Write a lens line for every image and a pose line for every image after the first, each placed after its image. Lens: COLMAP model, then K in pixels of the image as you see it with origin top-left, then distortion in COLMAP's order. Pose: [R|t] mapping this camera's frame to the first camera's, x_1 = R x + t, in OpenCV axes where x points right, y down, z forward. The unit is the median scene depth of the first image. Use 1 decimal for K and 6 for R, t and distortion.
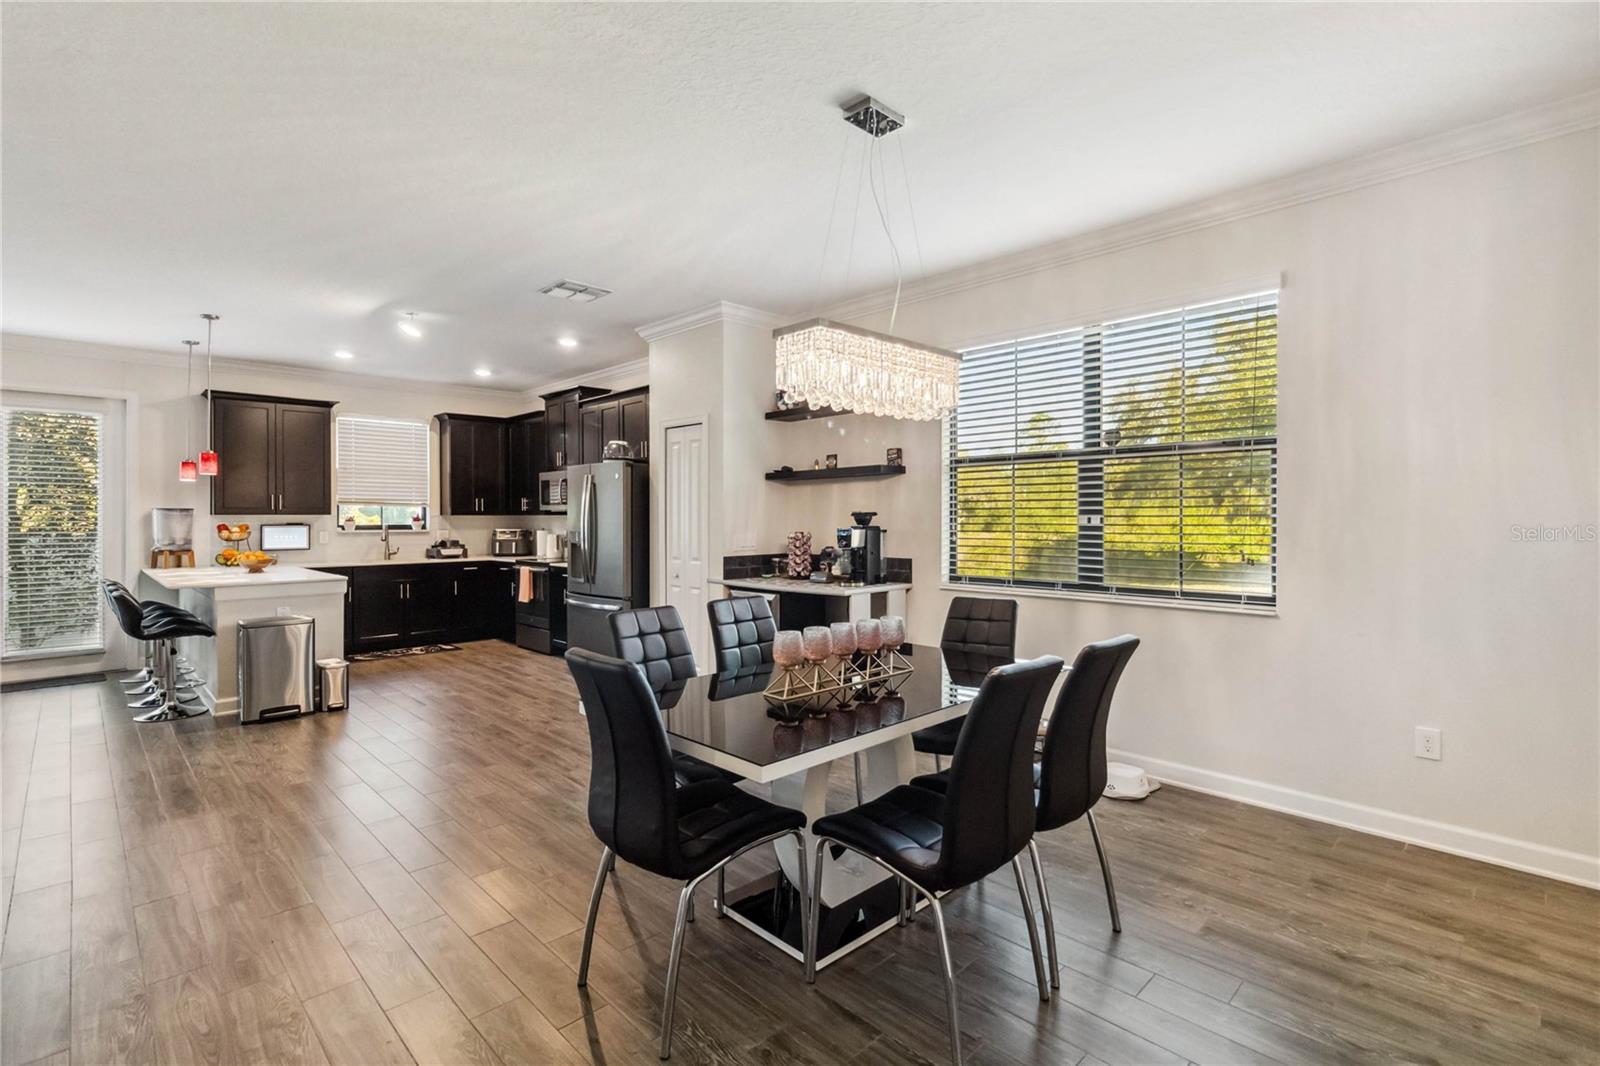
lens RADIAL K [[740.1, 0, 804.3], [0, 740.1, 520.0], [0, 0, 1]] dist [0.003500, -0.000538]
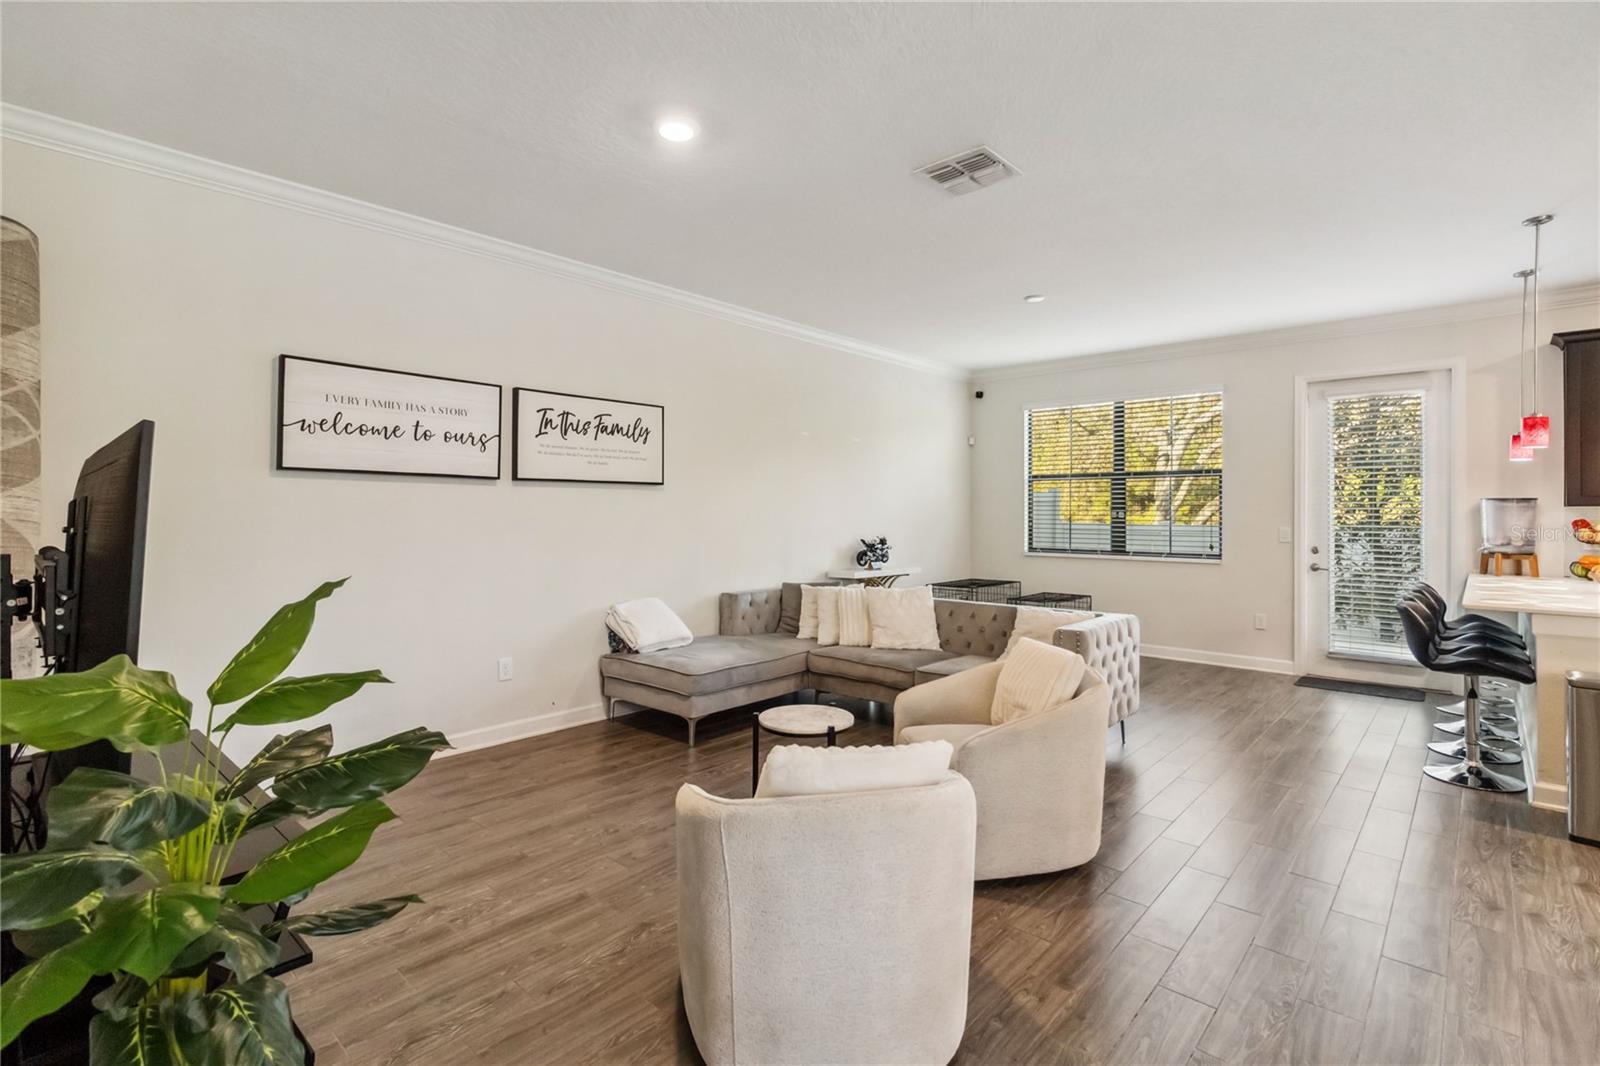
lens RADIAL K [[740.1, 0, 804.3], [0, 740.1, 508.4], [0, 0, 1]] dist [0.003500, -0.000538]
pose [[0.049597, -0.001843, -0.998768, -0.113044], [-0.003450, 0.999992, -0.002017, -0.001019], [0.998763, 0.003545, 0.049591, 0.224522]]
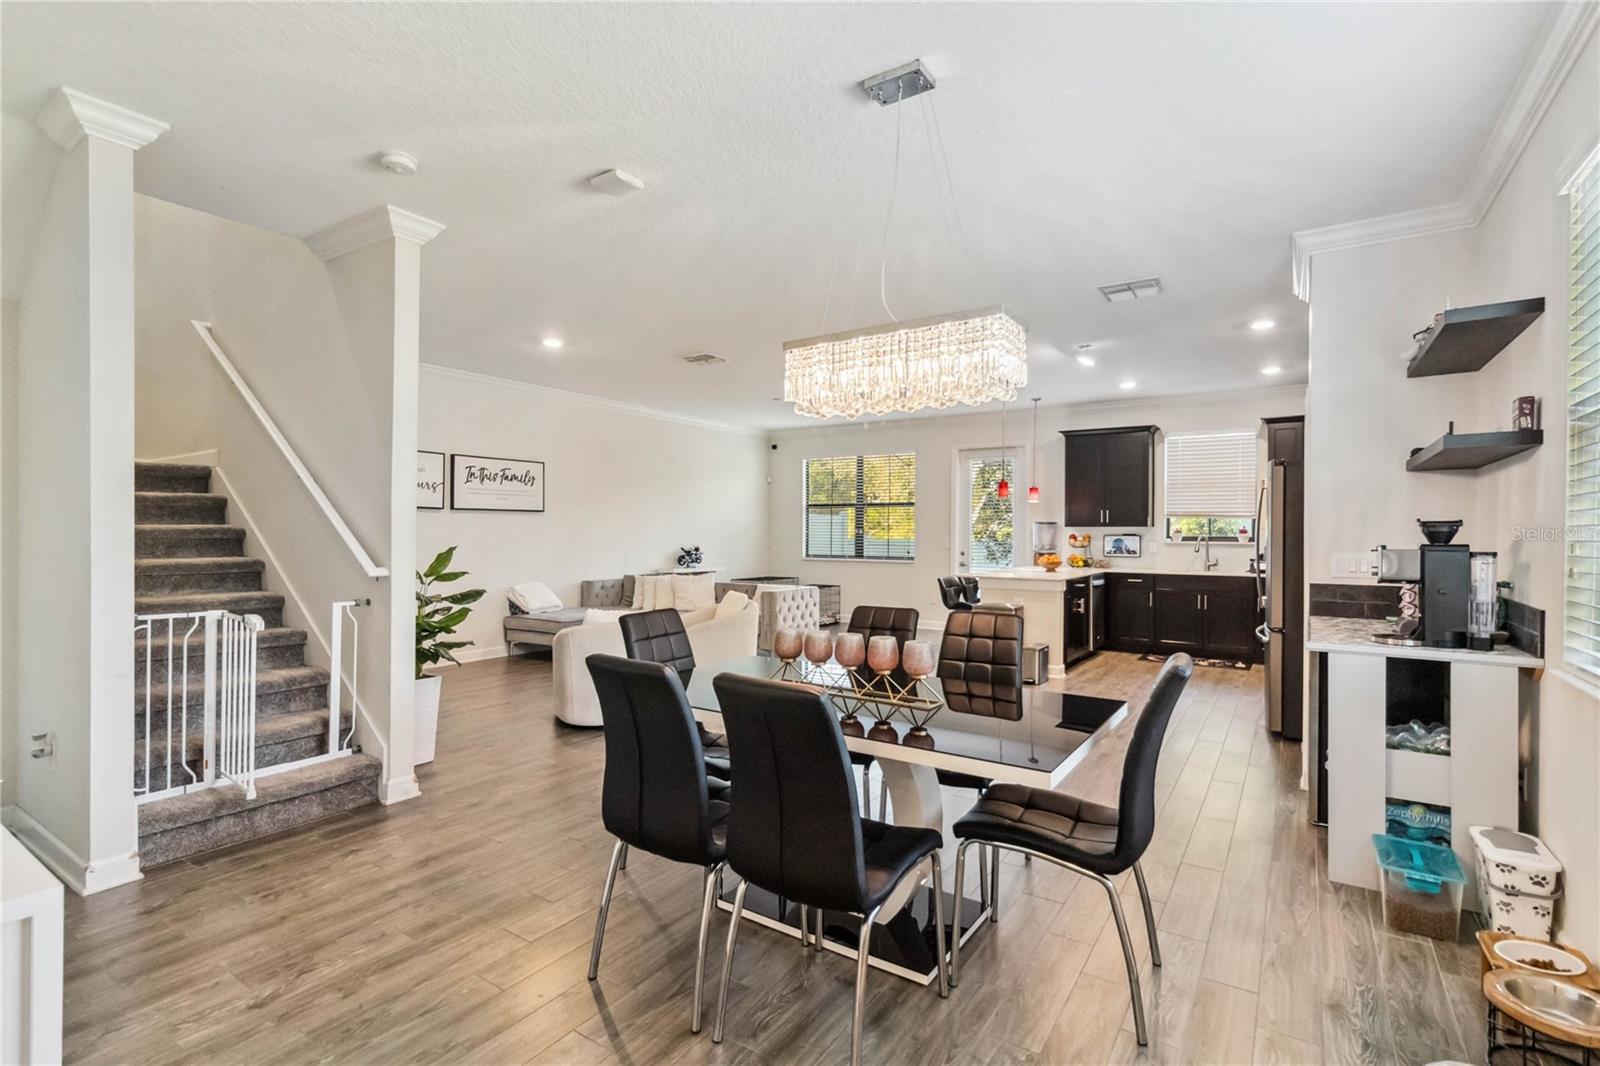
lens RADIAL K [[740.1, 0, 803.9], [0, 740.1, 534.0], [0, 0, 1]] dist [0.003500, -0.000538]
pose [[0.205700, 0.007679, -0.978585, 0.381108], [-0.006240, 0.999959, 0.006535, -0.000330], [0.978595, 0.004762, 0.205739, 0.283394]]
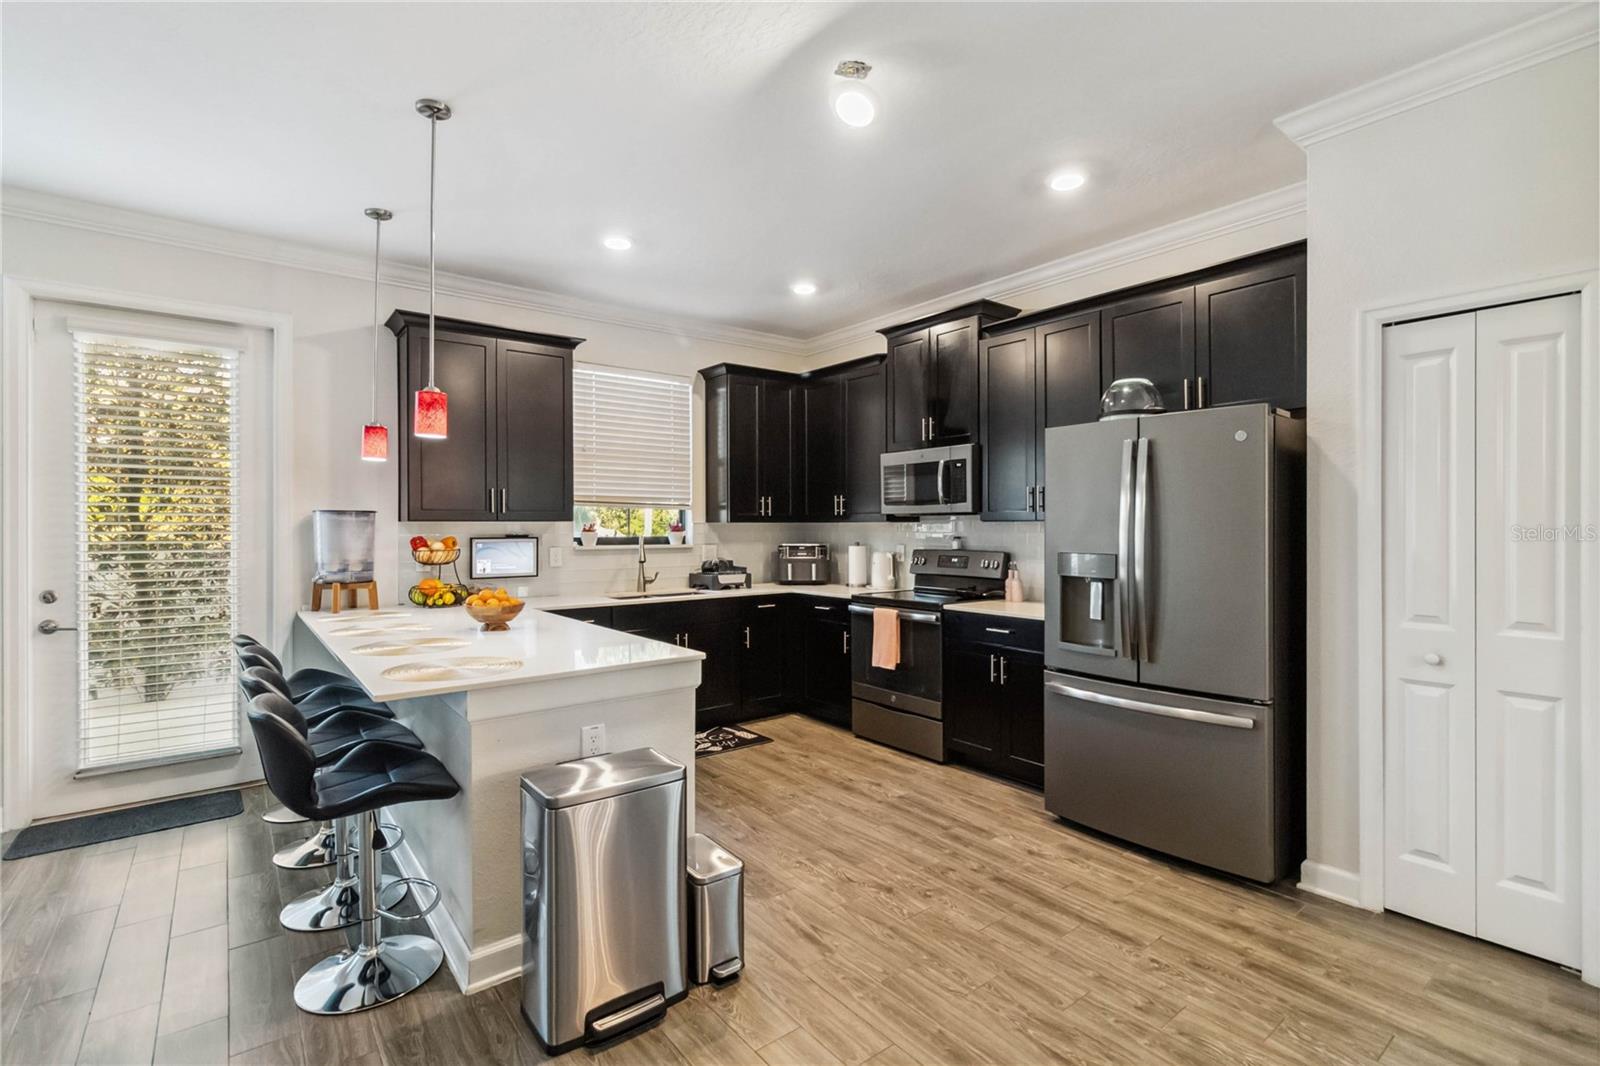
lens RADIAL K [[740.1, 0, 808.1], [0, 740.1, 527.6], [0, 0, 1]] dist [0.003500, -0.000538]
pose [[0.993804, 0.000259, -0.111148, -0.407402], [-0.000374, 0.999999, -0.001015, -0.001536], [0.111148, 0.001050, 0.993803, 0.440870]]
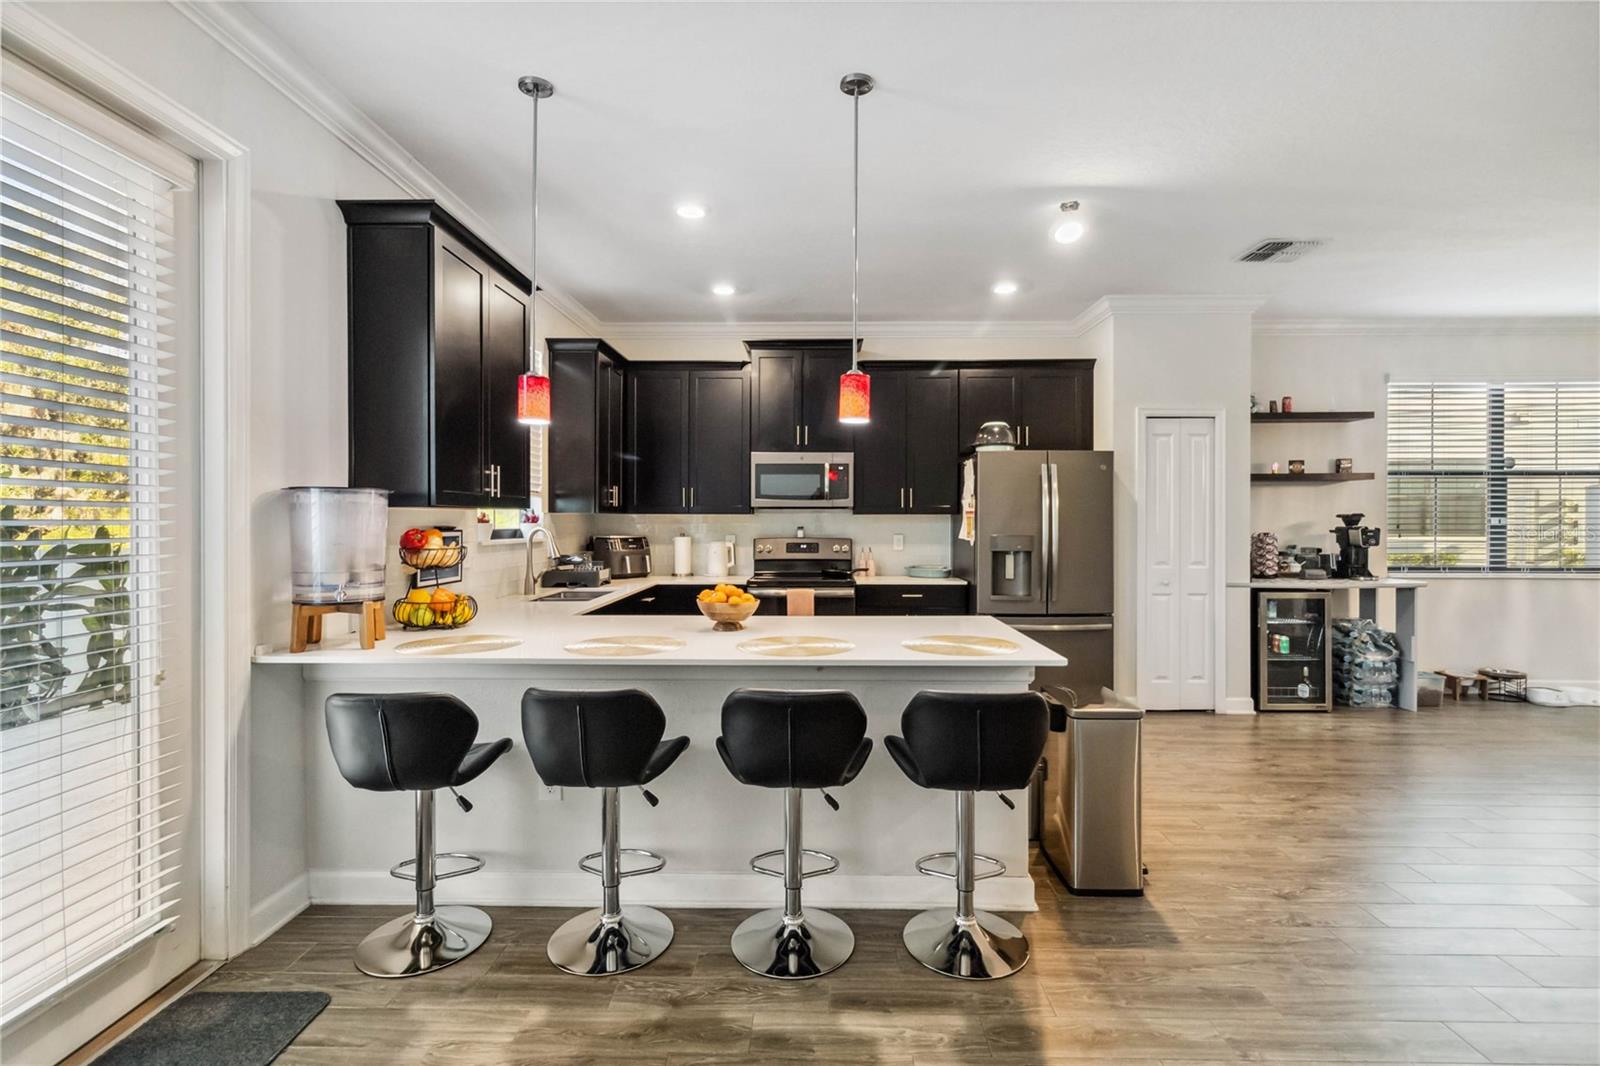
lens RADIAL K [[740.1, 0, 806.2], [0, 740.1, 526.7], [0, 0, 1]] dist [0.003500, -0.000538]
pose [[0.715370, -0.004050, 0.698734, -0.929779], [-0.000218, 0.999982, 0.006020, 0.001257], [-0.698746, -0.004458, 0.715356, 0.552811]]
